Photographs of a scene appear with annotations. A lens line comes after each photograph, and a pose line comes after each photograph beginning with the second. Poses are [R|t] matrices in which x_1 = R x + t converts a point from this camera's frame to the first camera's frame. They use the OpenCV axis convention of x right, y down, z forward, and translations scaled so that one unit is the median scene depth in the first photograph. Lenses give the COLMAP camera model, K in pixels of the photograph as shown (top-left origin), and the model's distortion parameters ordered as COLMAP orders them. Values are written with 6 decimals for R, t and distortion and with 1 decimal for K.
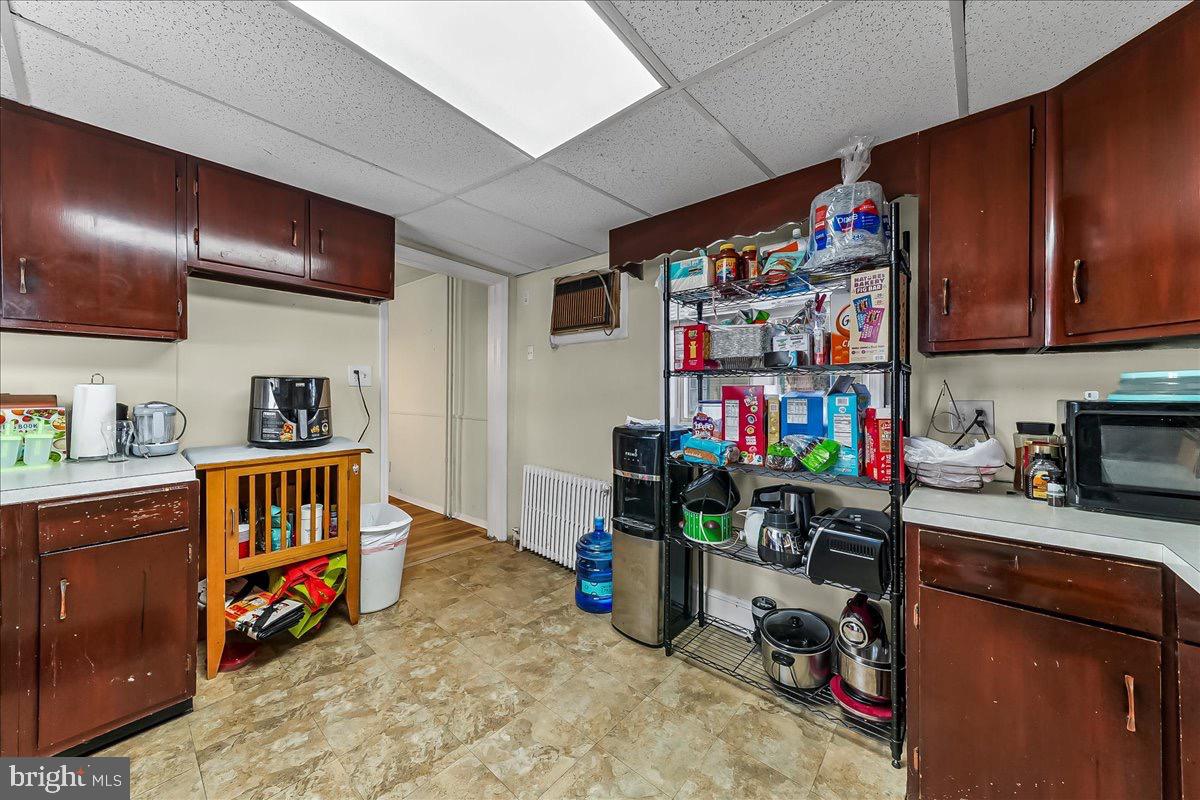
lens RADIAL K [[421.4, 0, 595.4], [0, 421.4, 391.0], [0, 0, 1]] dist [0.000752, -0.000022]
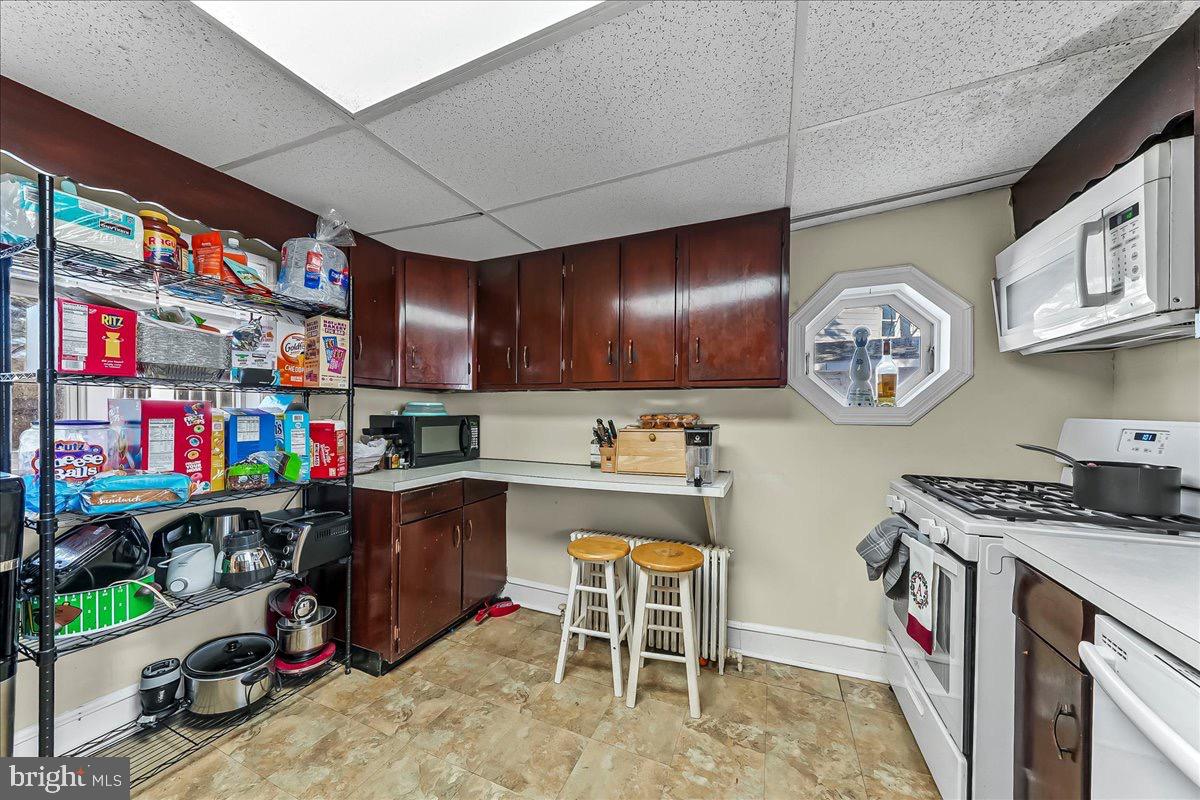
lens RADIAL K [[413.4, 0, 593.8], [0, 413.4, 416.7], [0, 0, 1]] dist [-0.000350, -0.000051]
pose [[-0.294381, -0.013217, 0.955597, -0.698718], [-0.017205, 0.999816, 0.008529, -0.003009], [-0.955533, -0.013931, -0.294554, 0.516362]]
